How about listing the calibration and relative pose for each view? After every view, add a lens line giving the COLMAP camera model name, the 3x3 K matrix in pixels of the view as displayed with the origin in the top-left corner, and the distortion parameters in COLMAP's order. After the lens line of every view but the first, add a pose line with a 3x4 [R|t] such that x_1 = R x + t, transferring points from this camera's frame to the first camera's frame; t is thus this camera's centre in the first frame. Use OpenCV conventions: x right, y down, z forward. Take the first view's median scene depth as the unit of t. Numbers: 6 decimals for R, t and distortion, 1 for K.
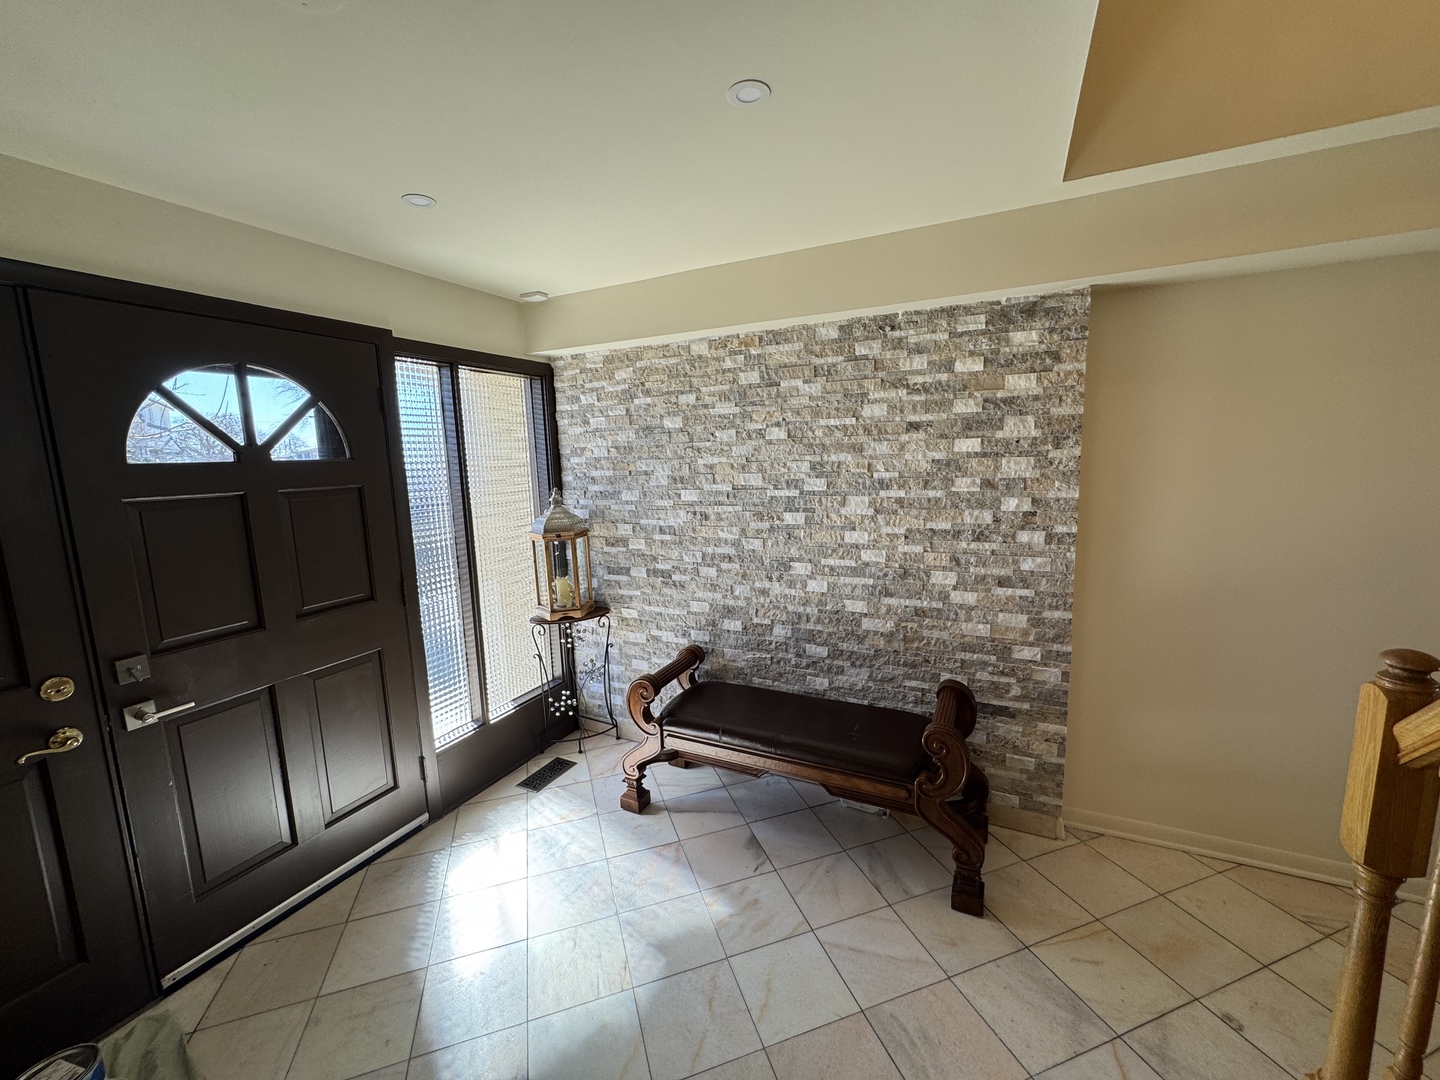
lens RADIAL K [[570.8, 0, 718.9], [0, 570.8, 536.2], [0, 0, 1]] dist [-0.000331, -0.000109]
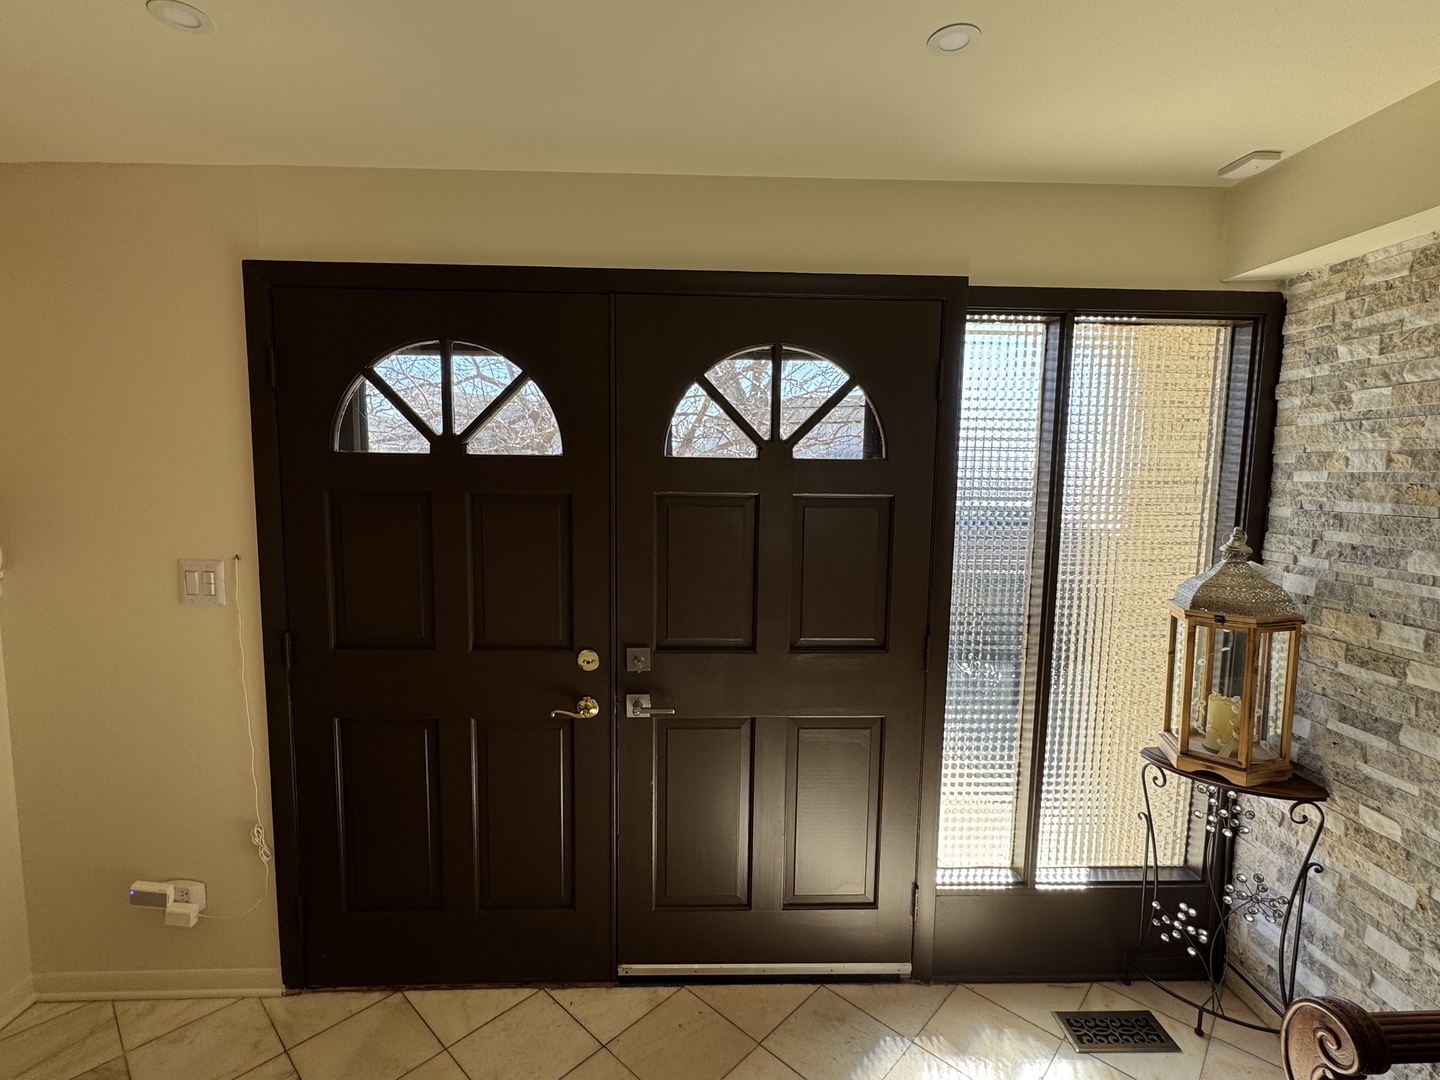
lens RADIAL K [[684.1, 0, 720.0], [0, 684.1, 537.8], [0, 0, 1]] dist [-0.000219, -0.000729]
pose [[0.473907, 0.128322, -0.871175, 0.036503], [-0.152126, 0.986381, 0.062537, -0.041365], [0.867335, 0.102891, 0.486974, 0.276264]]
